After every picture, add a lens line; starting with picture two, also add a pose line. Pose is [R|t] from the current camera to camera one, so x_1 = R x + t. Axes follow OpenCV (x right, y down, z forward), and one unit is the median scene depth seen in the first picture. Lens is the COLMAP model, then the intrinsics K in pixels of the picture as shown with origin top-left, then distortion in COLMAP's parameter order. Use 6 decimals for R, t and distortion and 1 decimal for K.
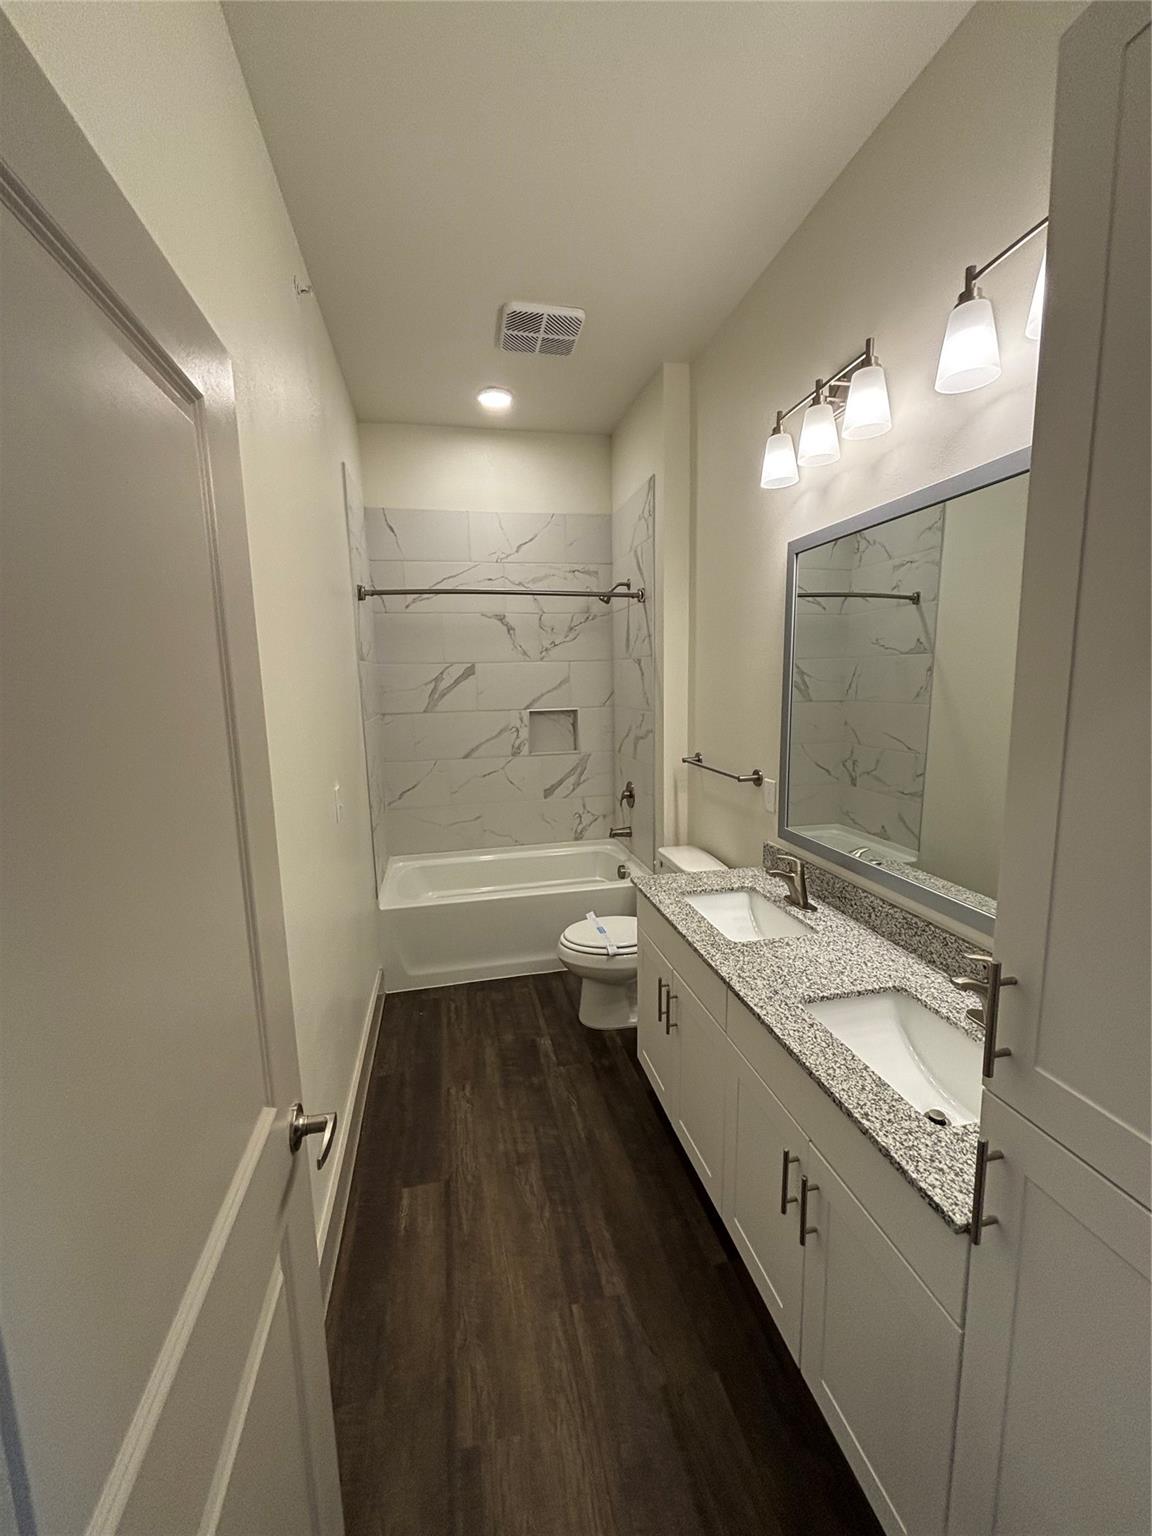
lens RADIAL K [[616.2, 0, 578.6], [0, 616.2, 766.1], [0, 0, 1]] dist [-0.004413, 0.001415]
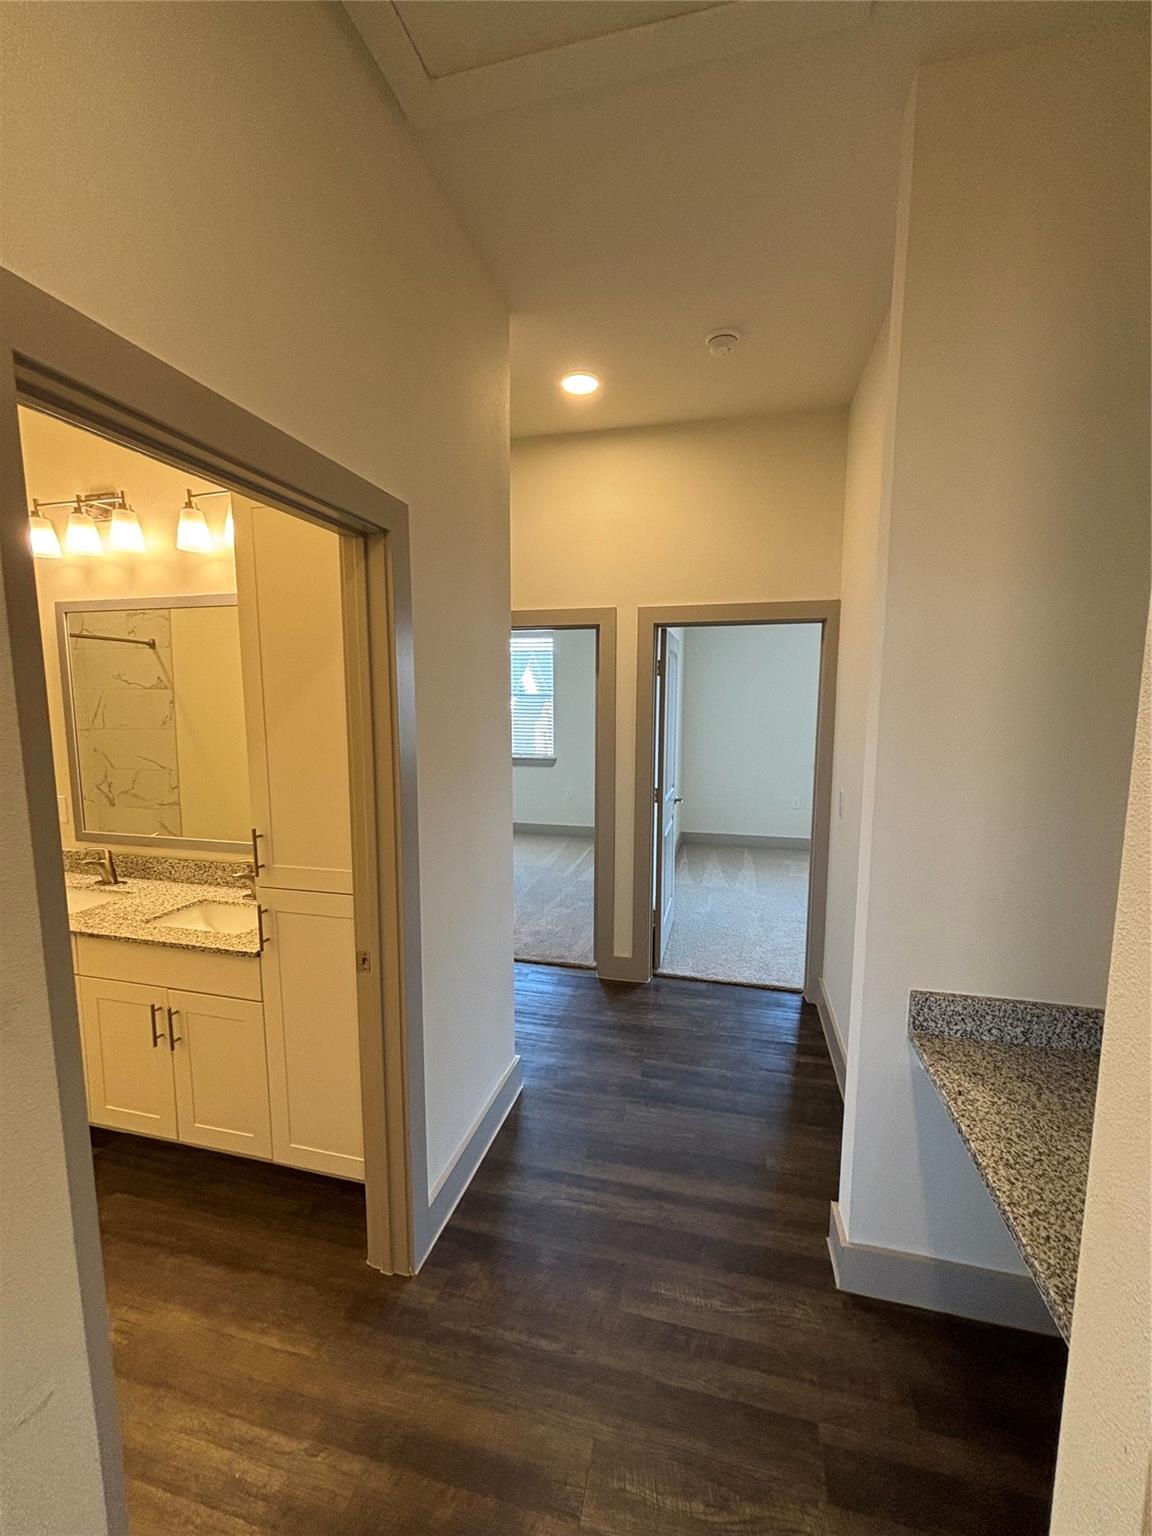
lens RADIAL K [[616.2, 0, 577.8], [0, 616.2, 767.6], [0, 0, 1]] dist [-0.004413, 0.001415]
pose [[0.432402, -0.082647, 0.897885, -0.389446], [0.119136, 0.992297, 0.033964, 0.058080], [-0.893776, 0.092285, 0.438917, -0.516482]]
